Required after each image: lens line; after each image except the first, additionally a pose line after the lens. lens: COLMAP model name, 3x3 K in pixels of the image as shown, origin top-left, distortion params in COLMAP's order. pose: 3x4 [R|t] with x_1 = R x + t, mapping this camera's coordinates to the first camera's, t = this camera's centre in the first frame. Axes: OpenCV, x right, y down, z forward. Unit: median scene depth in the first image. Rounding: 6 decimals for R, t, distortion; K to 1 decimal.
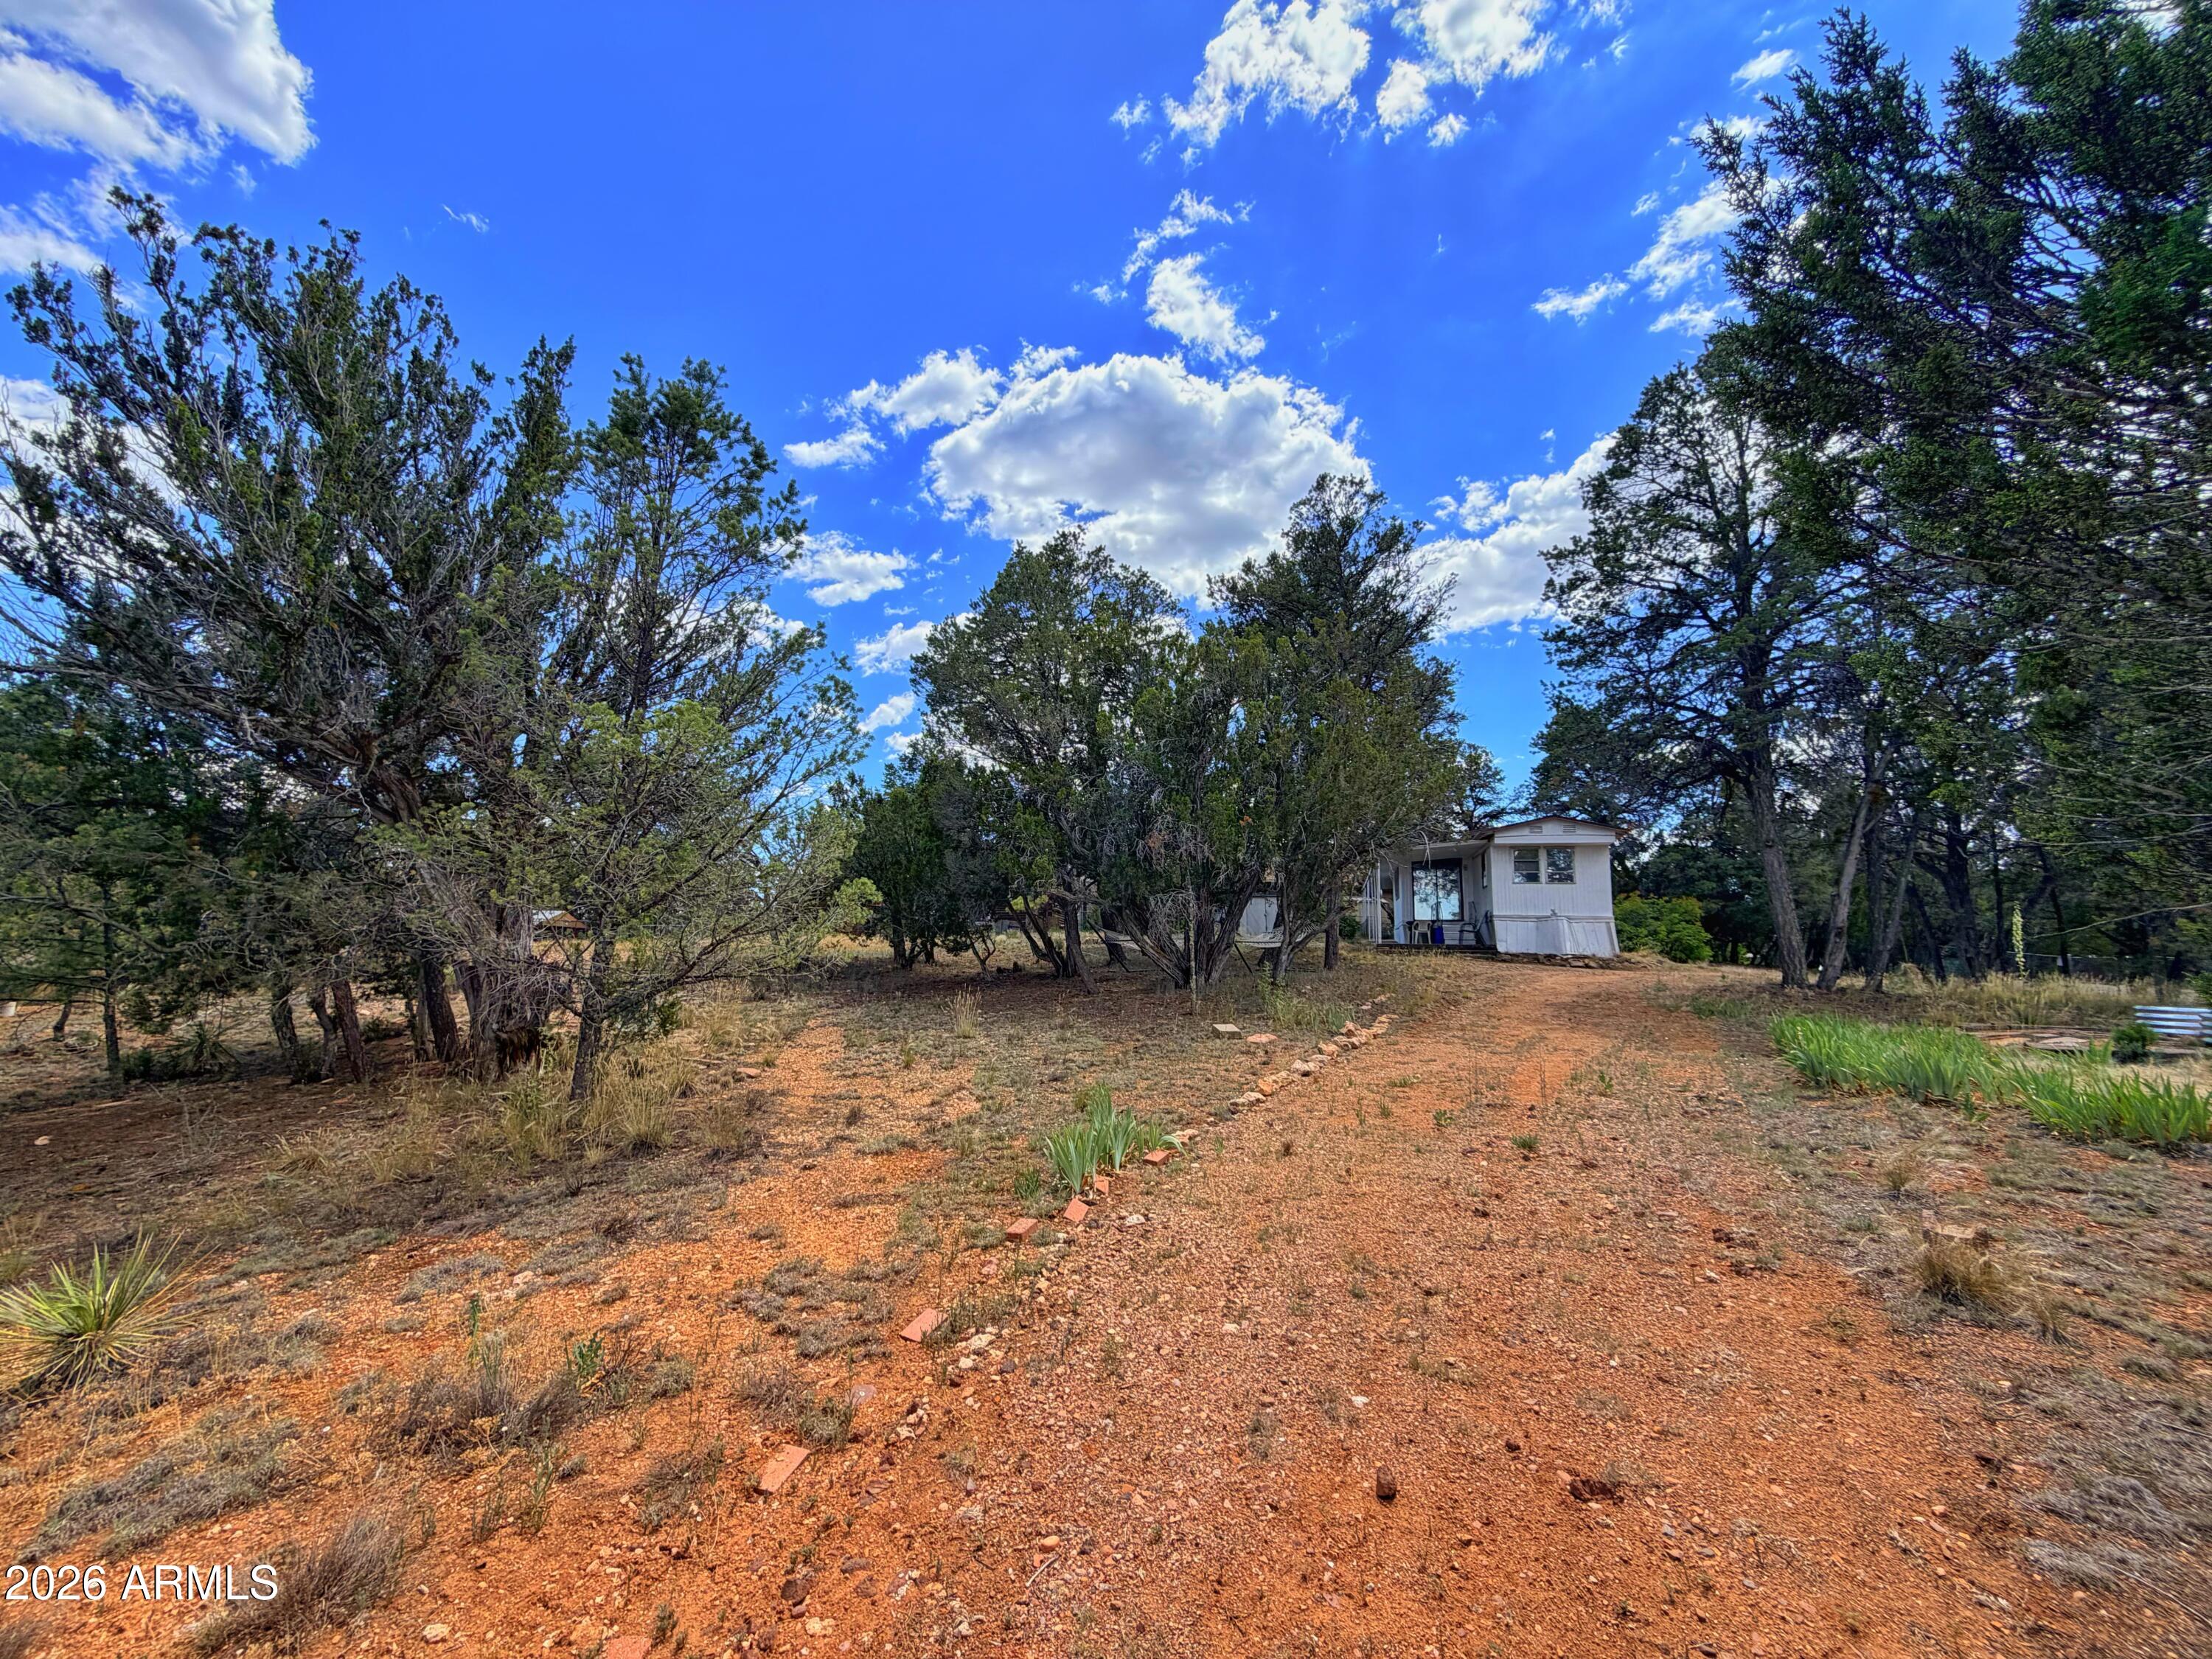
lens RADIAL K [[885.0, 0, 1107.2], [0, 885.0, 830.0], [0, 0, 1]] dist [-0.000046, 0.000156]
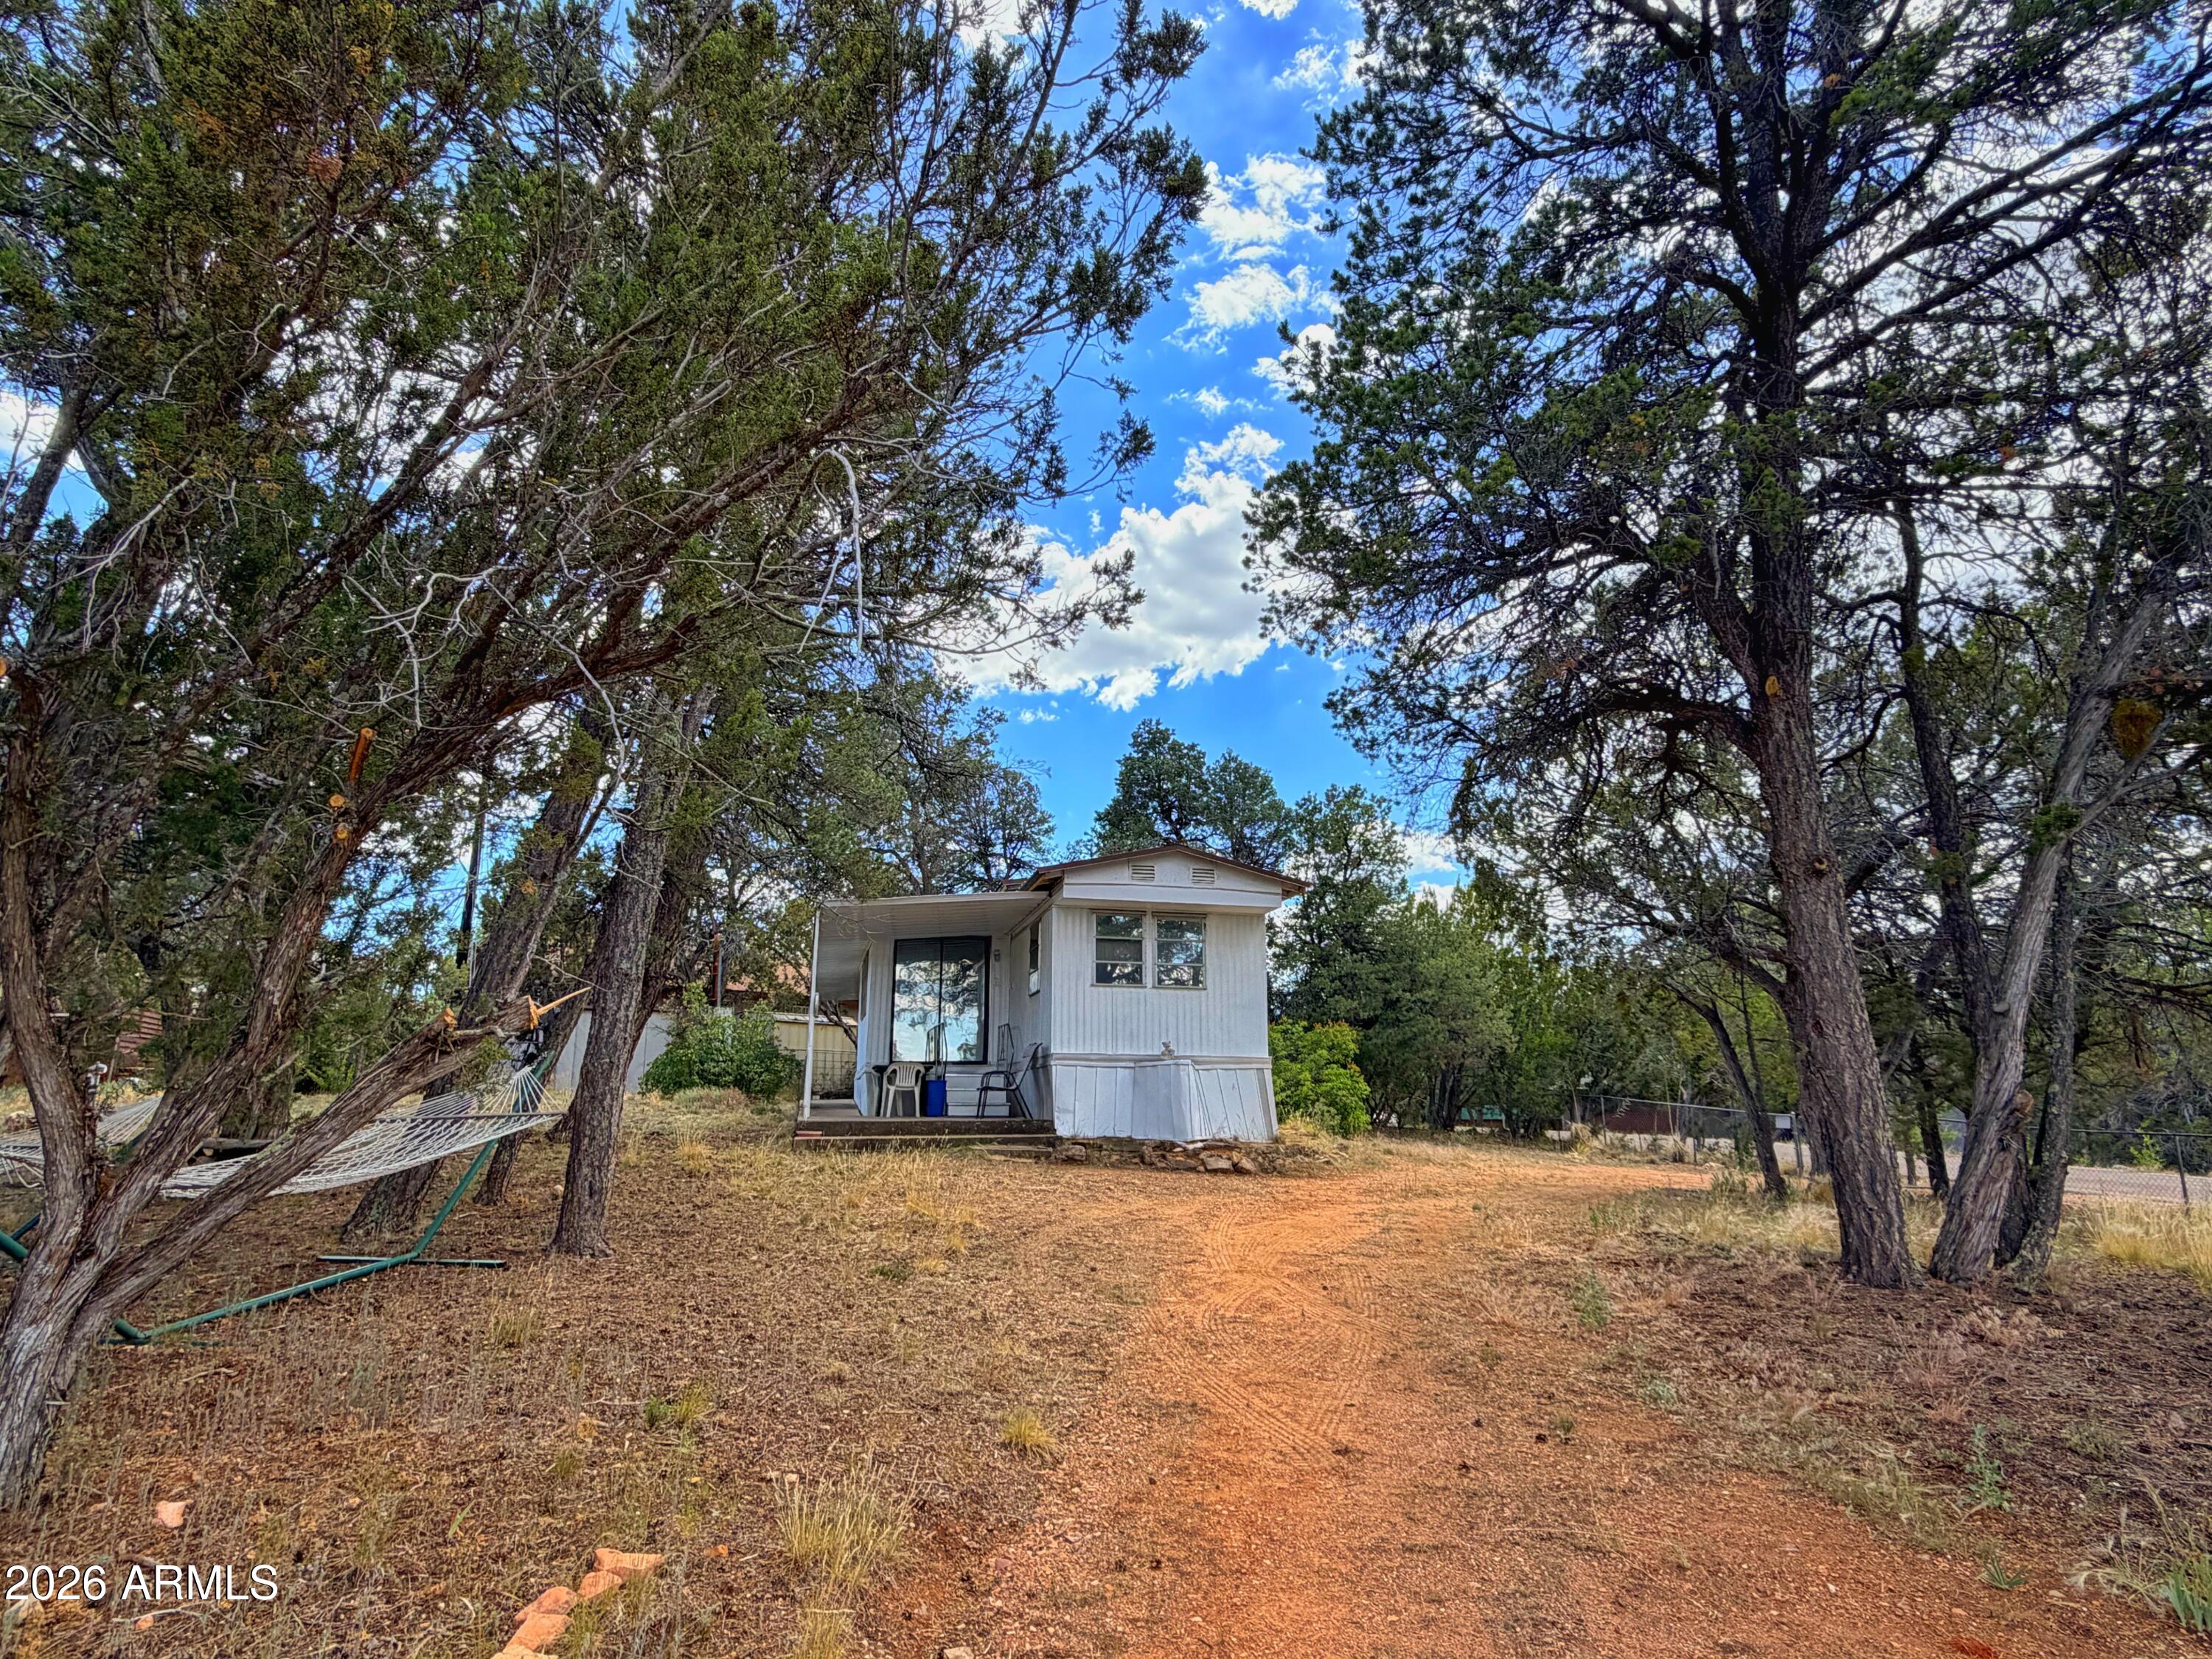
lens RADIAL K [[1159.5, 0, 1107.6], [0, 1159.5, 828.9], [0, 0, 1]] dist [0.000182, 0.000001]
pose [[0.880733, 0.090103, 0.464963, 0.167209], [-0.050114, 0.993955, -0.097687, 0.036324], [-0.470954, 0.062735, 0.879924, 0.437116]]
